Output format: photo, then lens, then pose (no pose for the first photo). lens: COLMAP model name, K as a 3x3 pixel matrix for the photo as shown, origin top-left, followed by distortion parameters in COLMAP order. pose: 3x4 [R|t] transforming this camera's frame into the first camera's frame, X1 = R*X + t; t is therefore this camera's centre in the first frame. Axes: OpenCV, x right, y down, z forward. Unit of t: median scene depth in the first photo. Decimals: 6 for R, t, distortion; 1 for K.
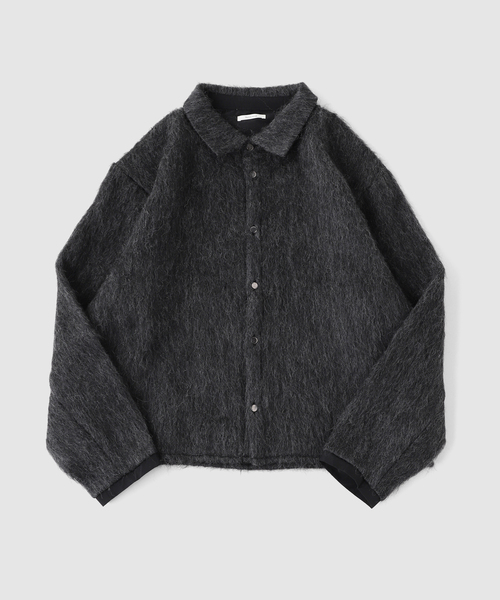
lens RADIAL K [[938.1, 0, 250.0], [0, 938.1, 300.0], [0, 0, 1]] dist [-0.016604, 0.069100]
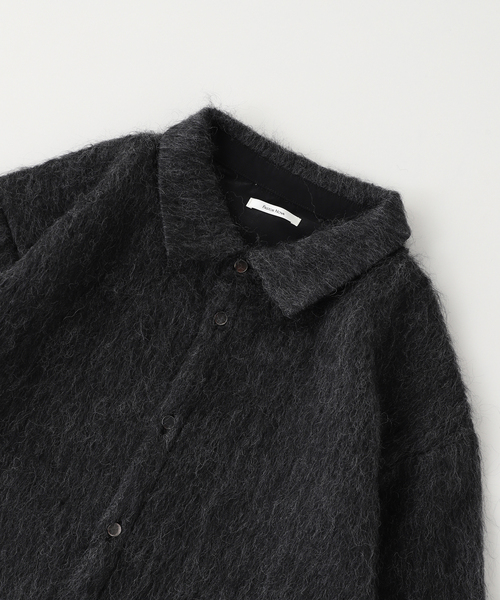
lens RADIAL K [[938.1, 0, 250.0], [0, 938.1, 300.0], [0, 0, 1]] dist [-0.016604, 0.069100]
pose [[0.891246, 0.442857, -0.097767, 0.061208], [-0.442596, 0.896358, 0.025539, -0.163026], [0.098944, 0.020509, 0.994882, 0.512008]]
